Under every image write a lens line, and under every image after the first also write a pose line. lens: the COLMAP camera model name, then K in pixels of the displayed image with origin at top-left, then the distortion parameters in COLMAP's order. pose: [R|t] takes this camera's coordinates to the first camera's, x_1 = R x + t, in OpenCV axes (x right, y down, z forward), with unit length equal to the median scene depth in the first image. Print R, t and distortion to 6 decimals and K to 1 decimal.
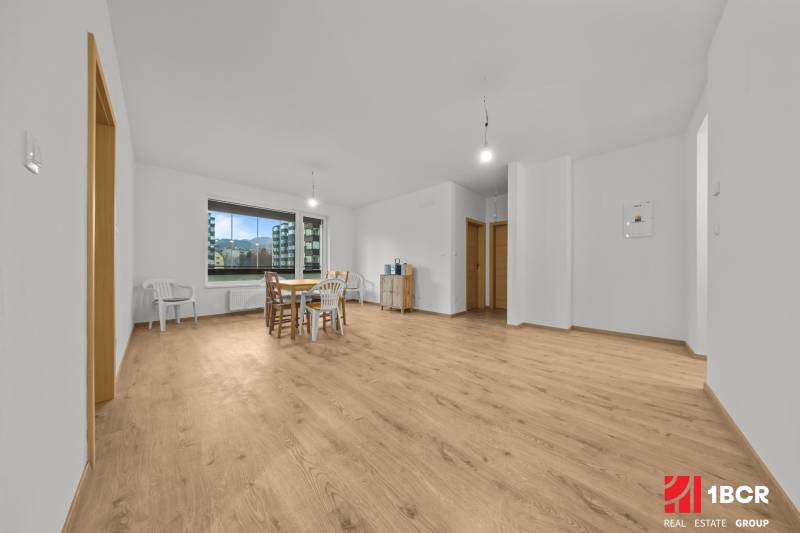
lens RADIAL K [[239.2, 0, 400.0], [0, 239.2, 266.5], [0, 0, 1]] dist [-0.000383, -0.000004]
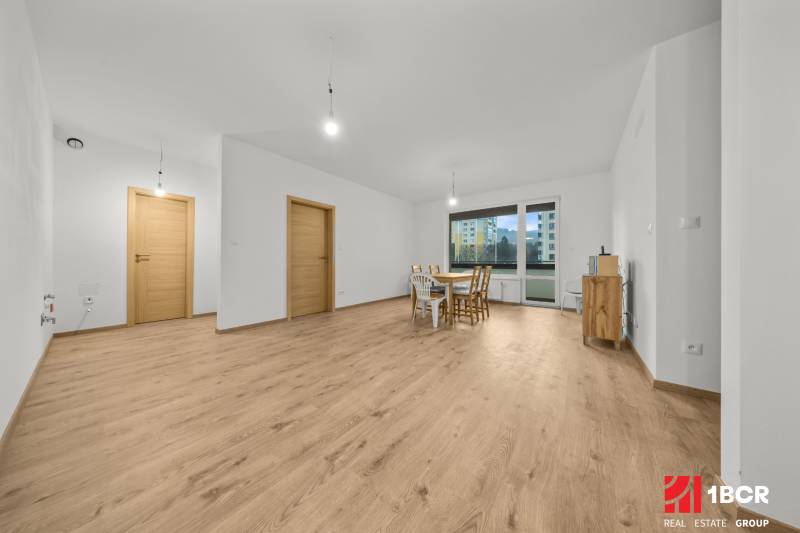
lens RADIAL K [[238.6, 0, 393.1], [0, 238.6, 262.1], [0, 0, 1]] dist [0.000240, 0.000007]
pose [[0.106525, -0.004655, -0.994299, 0.544214], [0.006193, 0.999973, -0.004018, 0.004320], [0.994291, -0.005729, 0.106551, 0.506306]]
